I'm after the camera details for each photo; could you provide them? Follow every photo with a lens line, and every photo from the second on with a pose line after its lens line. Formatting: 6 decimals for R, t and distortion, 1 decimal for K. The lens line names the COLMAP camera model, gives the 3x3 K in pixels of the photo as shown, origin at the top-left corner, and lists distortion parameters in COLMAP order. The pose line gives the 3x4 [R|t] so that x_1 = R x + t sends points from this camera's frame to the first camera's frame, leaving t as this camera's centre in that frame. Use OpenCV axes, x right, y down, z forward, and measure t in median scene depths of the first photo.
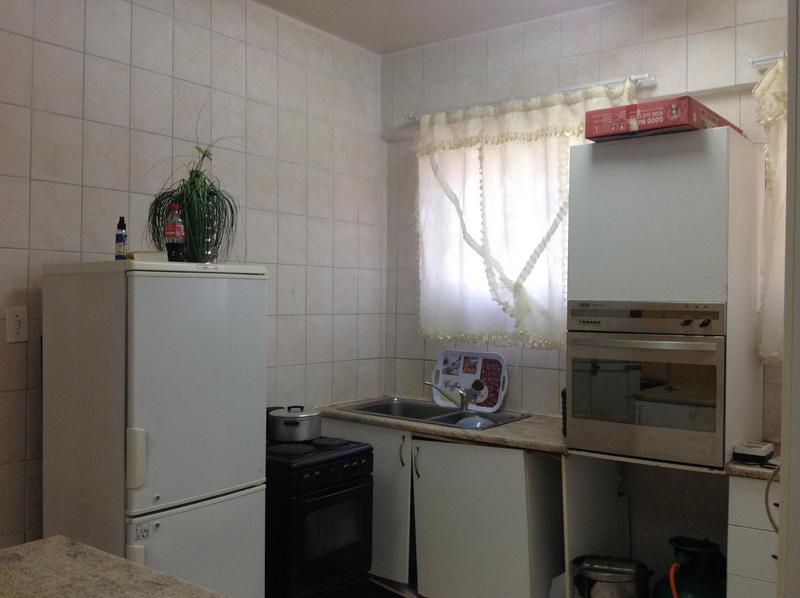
lens RADIAL K [[779.3, 0, 400.0], [0, 779.3, 299.0], [0, 0, 1]] dist [-0.009265, -0.019318]
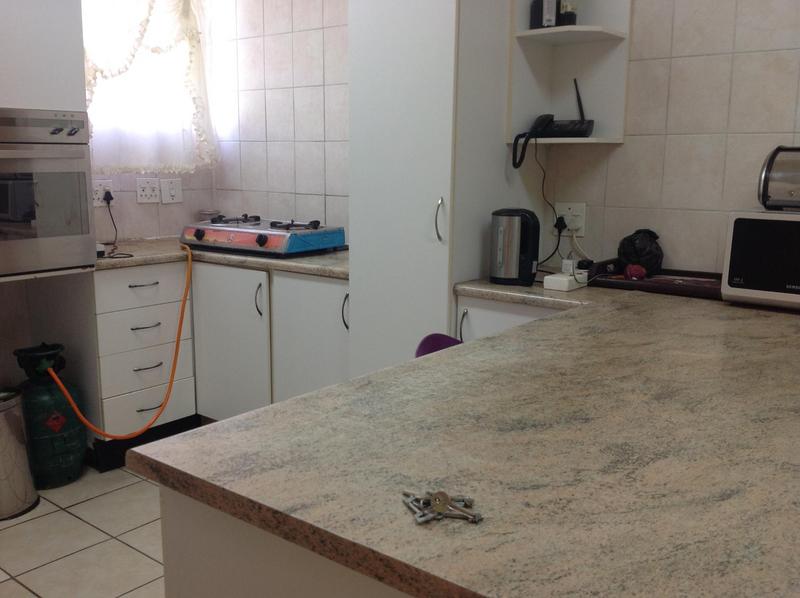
lens RADIAL K [[779.3, 0, 400.0], [0, 779.3, 299.0], [0, 0, 1]] dist [-0.009265, -0.019318]
pose [[0.034653, -0.186710, 0.981804, -0.500997], [-0.005845, 0.982339, 0.187018, 0.040966], [-0.999382, -0.012219, 0.032950, 0.392849]]
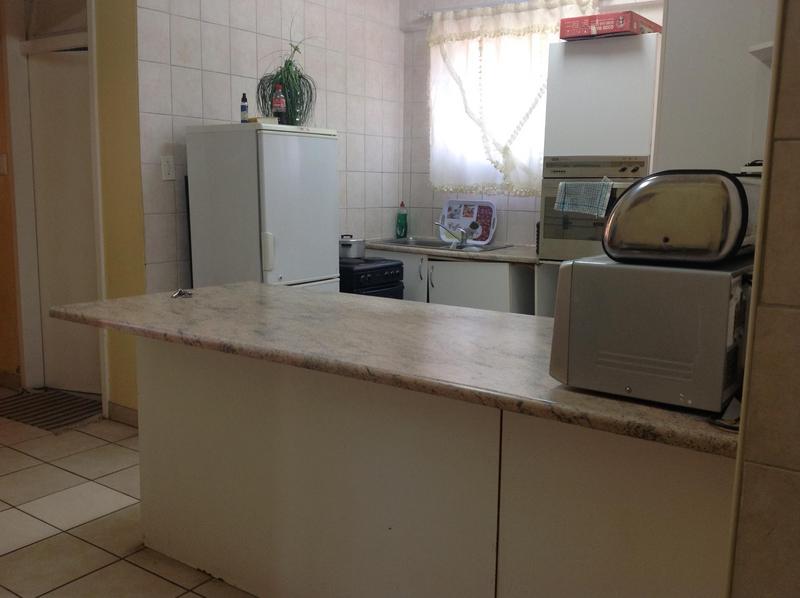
lens RADIAL K [[777.3, 0, 400.0], [0, 777.3, 299.0], [0, 0, 1]] dist [0.158205, -0.641981]
pose [[0.999449, -0.000862, 0.033194, -0.080829], [-0.004146, 0.988602, 0.150495, 0.038866], [-0.032945, -0.150549, 0.988053, -0.381431]]
